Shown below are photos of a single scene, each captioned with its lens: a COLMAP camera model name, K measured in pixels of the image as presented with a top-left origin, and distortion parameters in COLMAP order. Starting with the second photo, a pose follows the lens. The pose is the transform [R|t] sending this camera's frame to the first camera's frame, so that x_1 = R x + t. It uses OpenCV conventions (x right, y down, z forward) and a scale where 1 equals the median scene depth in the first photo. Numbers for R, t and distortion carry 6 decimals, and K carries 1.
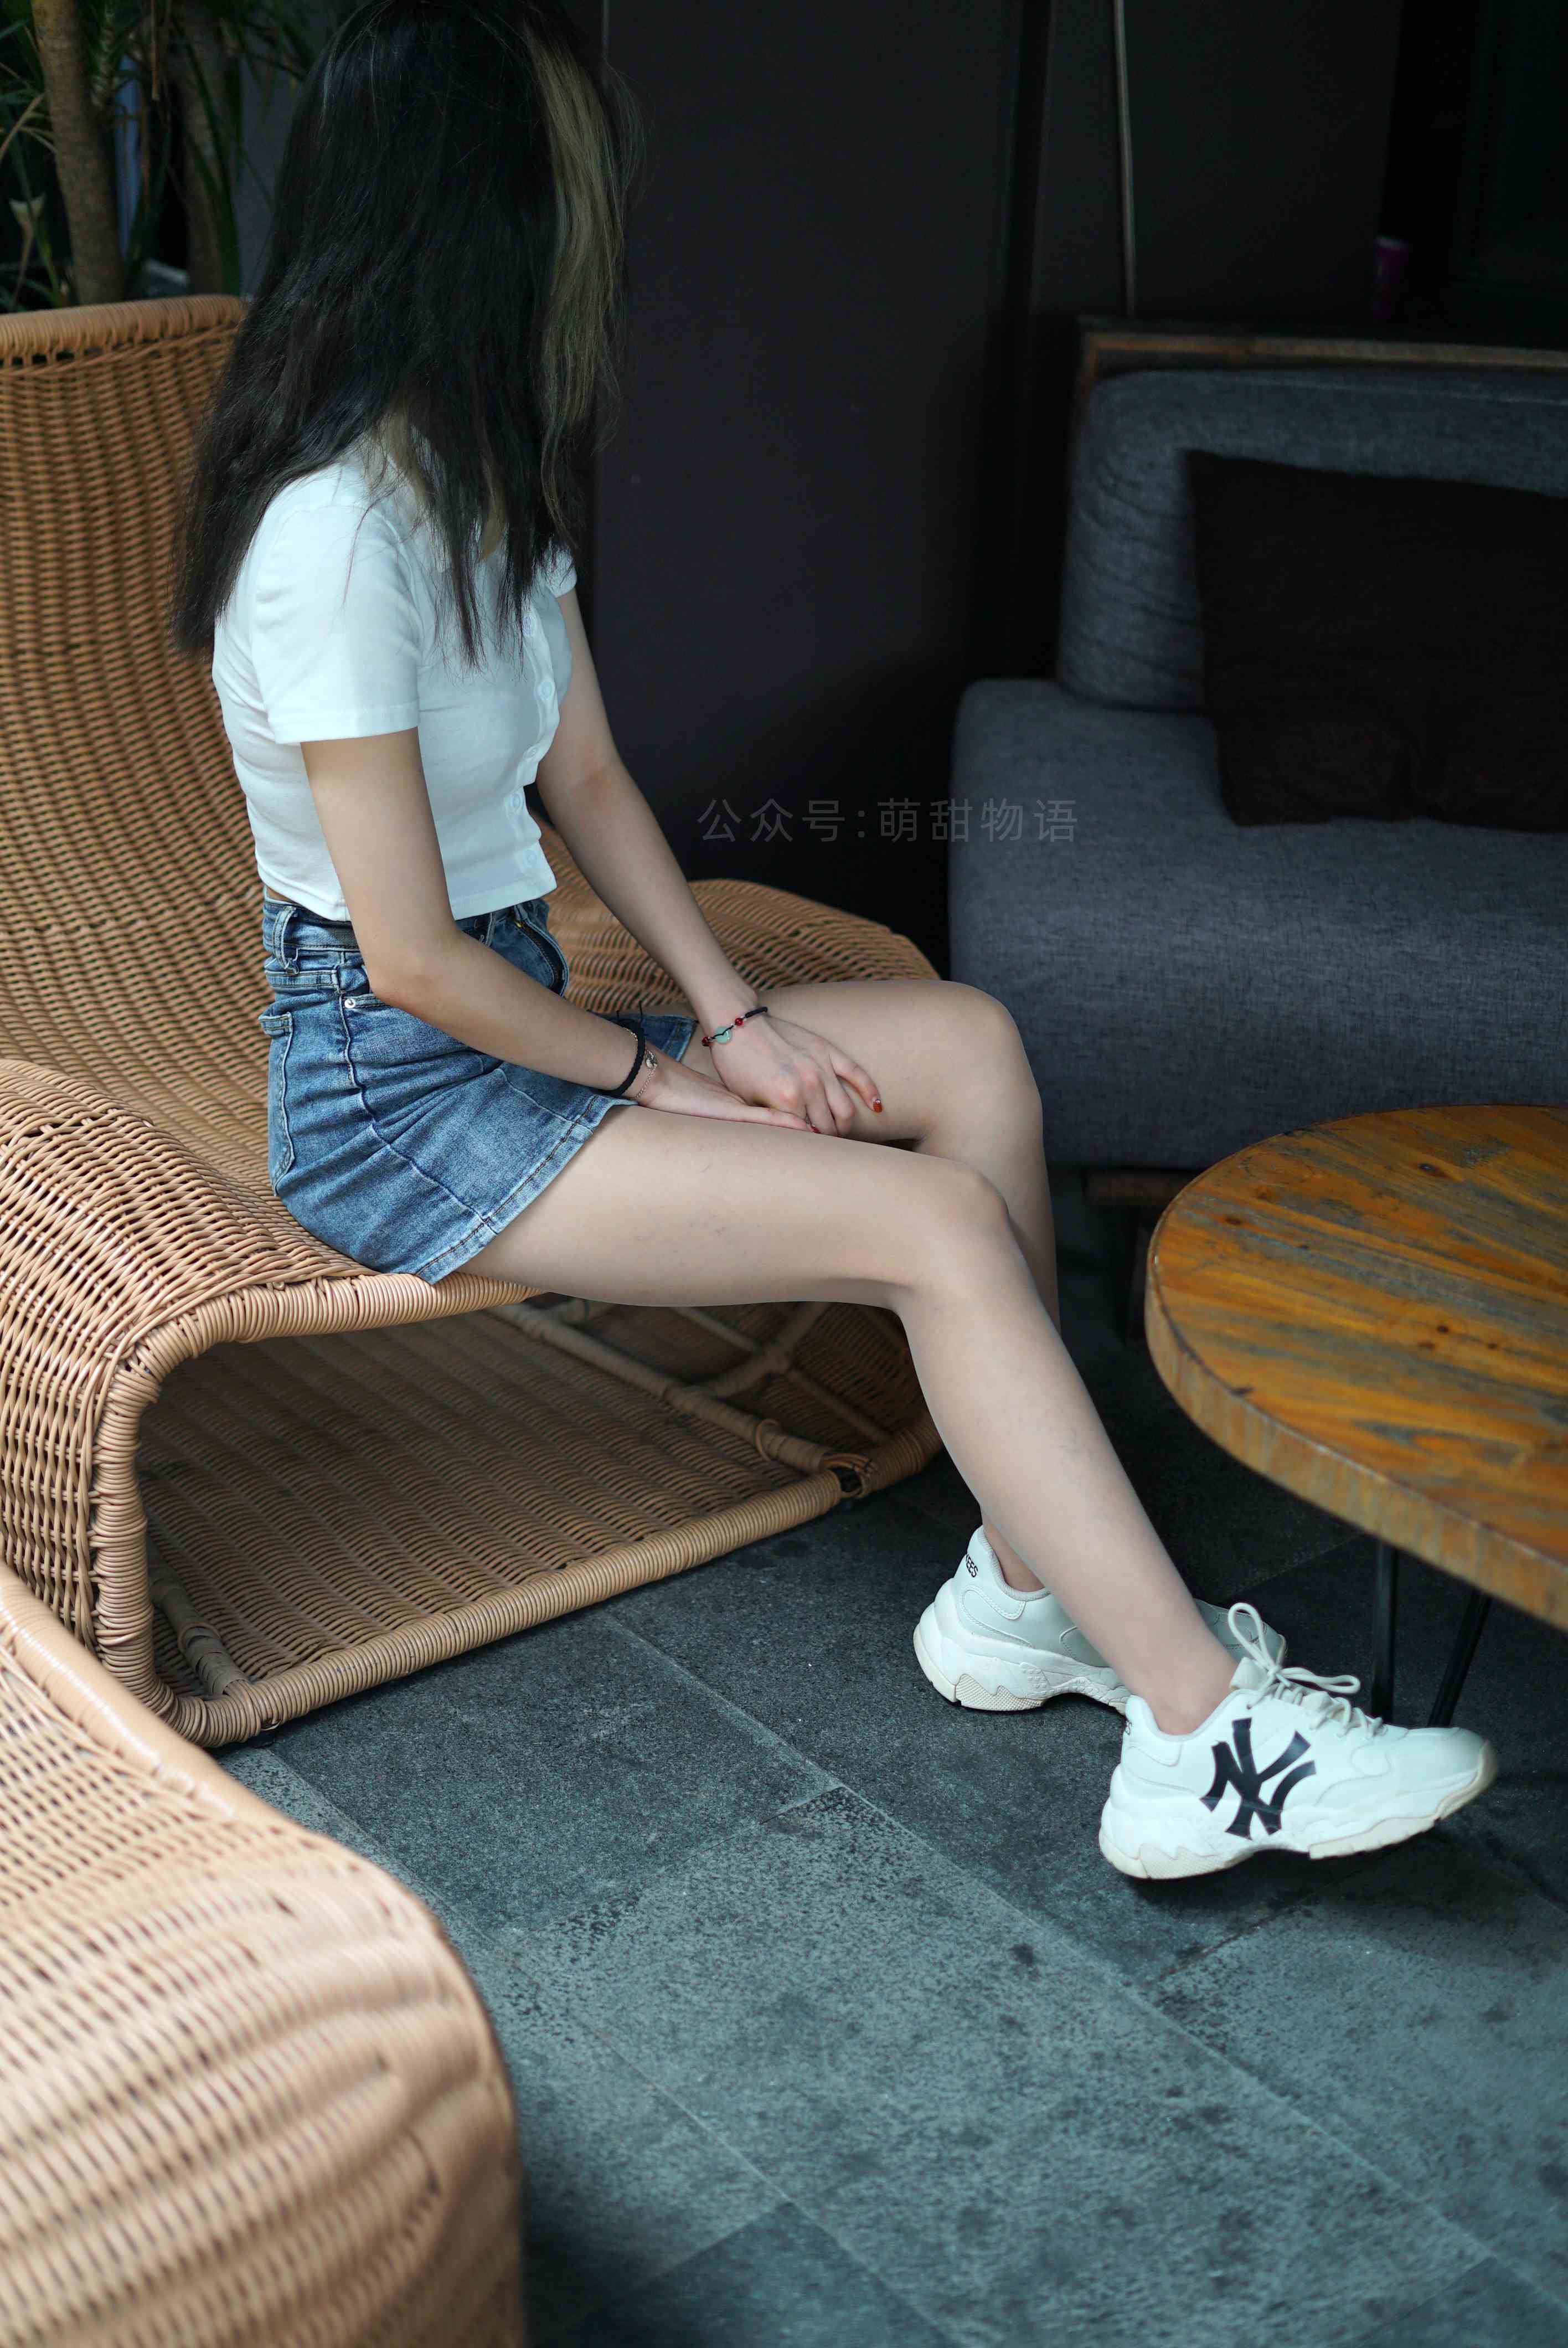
lens RADIAL K [[3457.0, 0, 788.0], [0, 3457.0, 1181.4], [0, 0, 1]] dist [-0.029770, -0.040839]
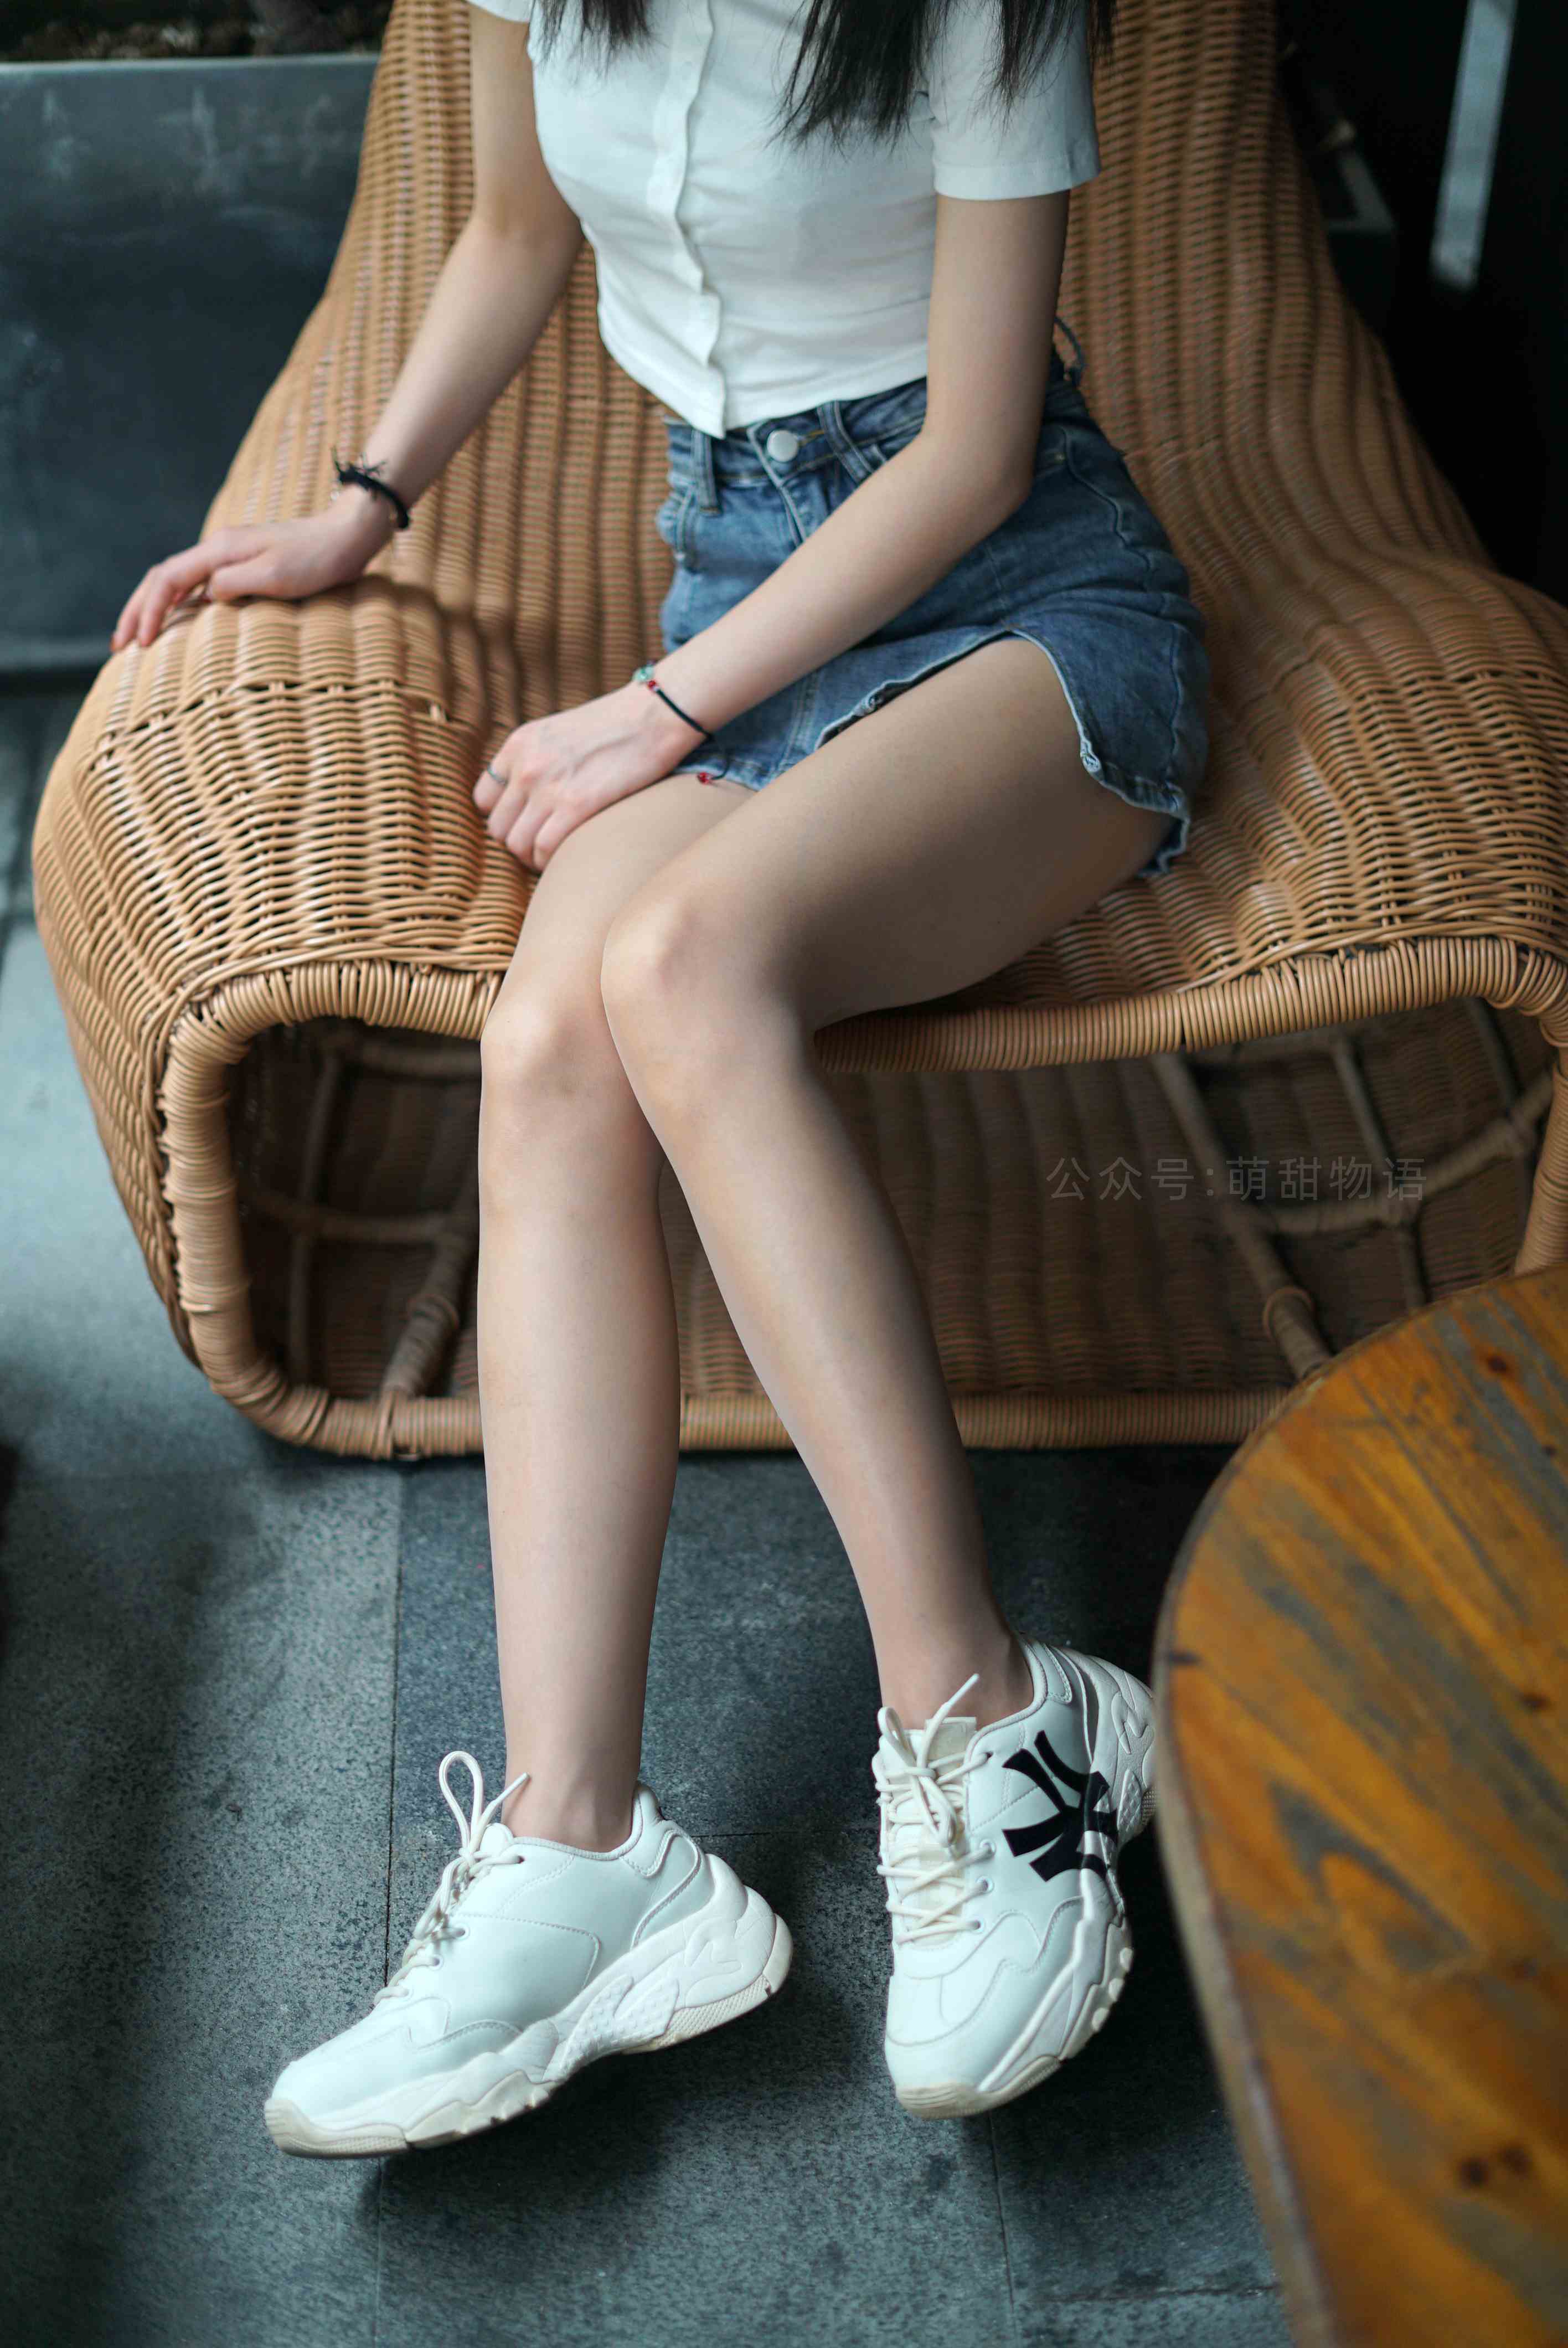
lens RADIAL K [[3480.9, 0, 797.6], [0, 3480.9, 1172.5], [0, 0, 1]] dist [-0.040219, 0.007507]
pose [[0.805831, 0.353071, -0.475371, 0.318819], [-0.245746, 0.929800, 0.274008, -0.167243], [0.538745, -0.103984, 0.836027, 0.390328]]
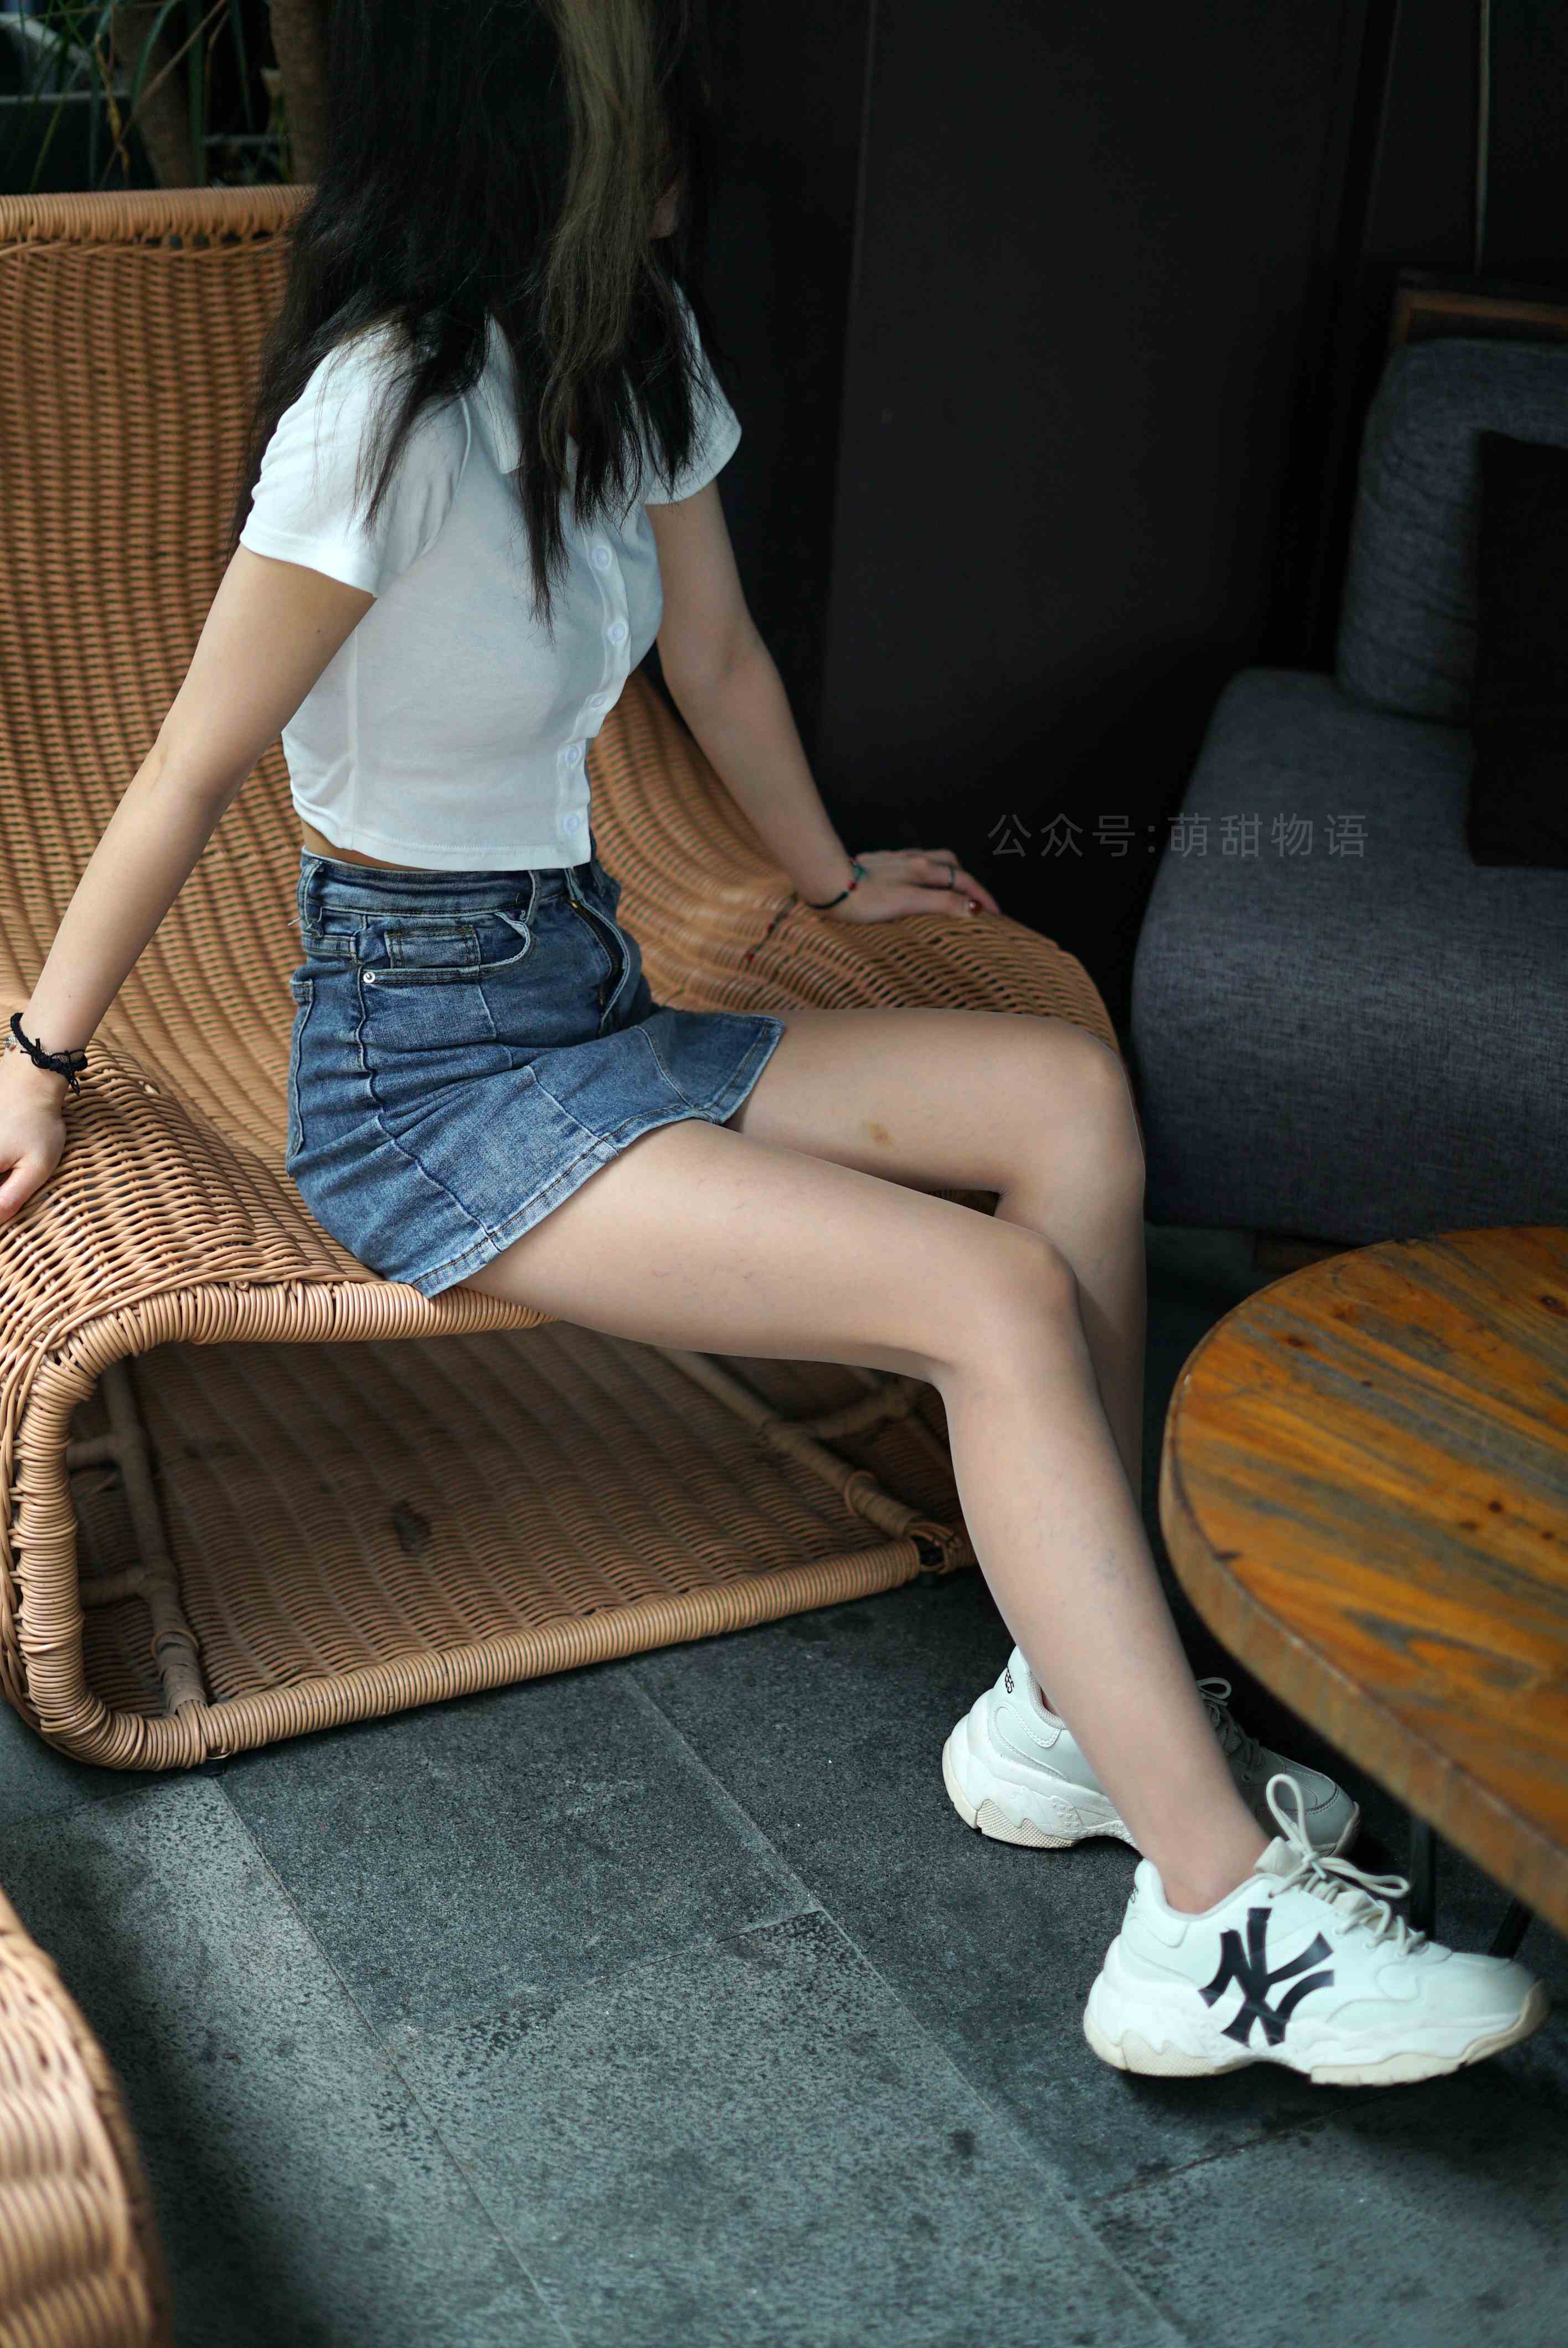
lens RADIAL K [[3457.0, 0, 788.0], [0, 3457.0, 1181.4], [0, 0, 1]] dist [-0.029770, -0.040839]
pose [[0.981236, 0.110043, -0.158326, 0.136405], [-0.105782, 0.993769, 0.035116, -0.044905], [0.161203, -0.017709, 0.986762, 0.132272]]
